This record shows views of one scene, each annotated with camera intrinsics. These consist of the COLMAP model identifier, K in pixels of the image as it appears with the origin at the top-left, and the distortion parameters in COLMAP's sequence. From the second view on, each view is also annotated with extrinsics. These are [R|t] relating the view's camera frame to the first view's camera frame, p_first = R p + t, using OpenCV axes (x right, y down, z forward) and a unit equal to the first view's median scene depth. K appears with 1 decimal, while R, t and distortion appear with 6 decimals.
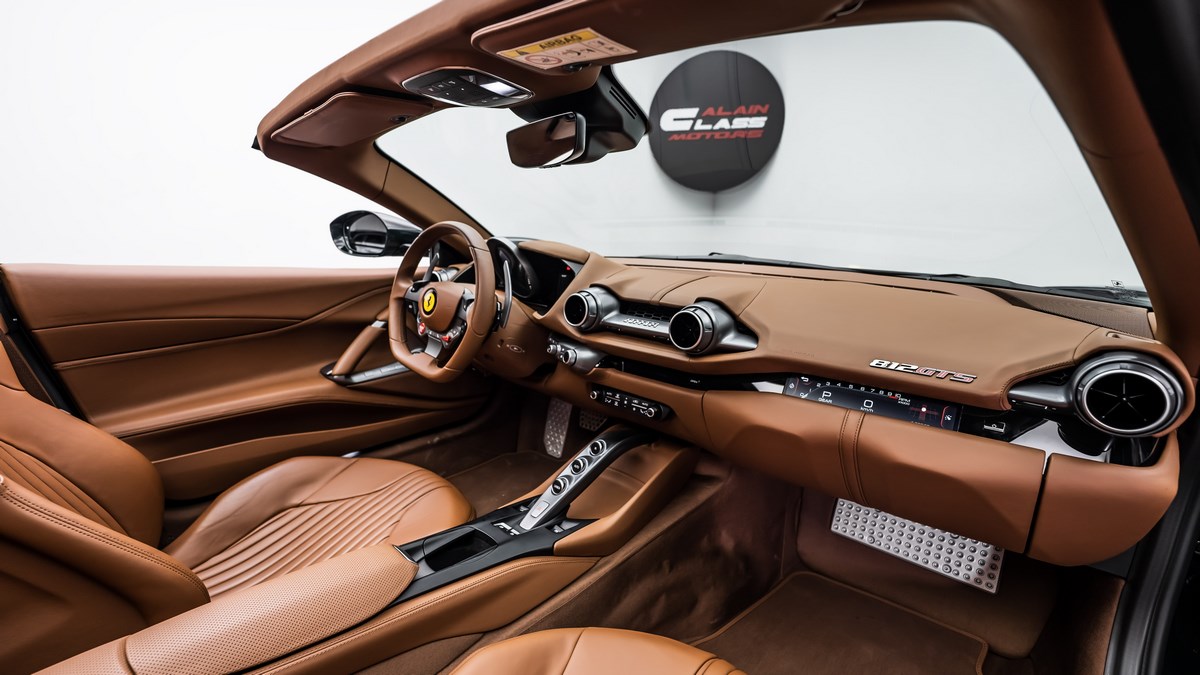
lens RADIAL K [[547.0, 0, 600.0], [0, 547.0, 337.5], [0, 0, 1]] dist [-0.000431, -0.000050]
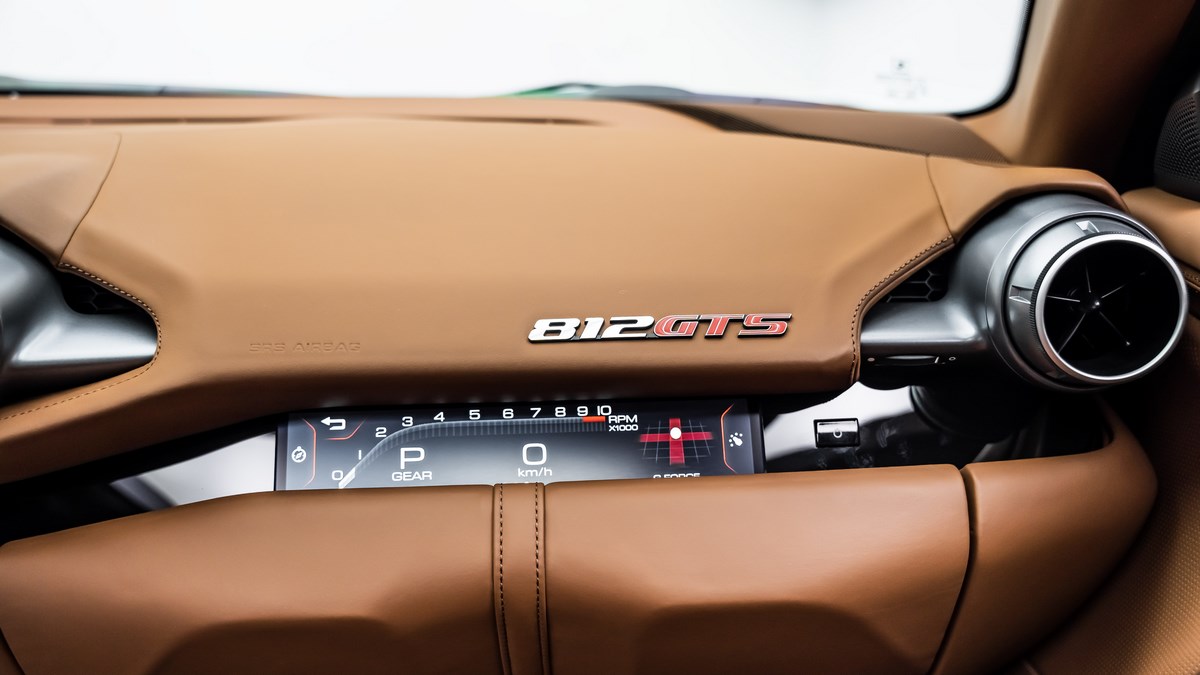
lens RADIAL K [[1176.9, 0, 600.0], [0, 1176.9, 337.5], [0, 0, 1]] dist [-0.012465, -0.003993]
pose [[0.737722, -0.191666, 0.647325, 0.076581], [0.169491, 0.980725, 0.097223, -0.010877], [-0.653482, 0.037992, 0.755988, 0.452547]]
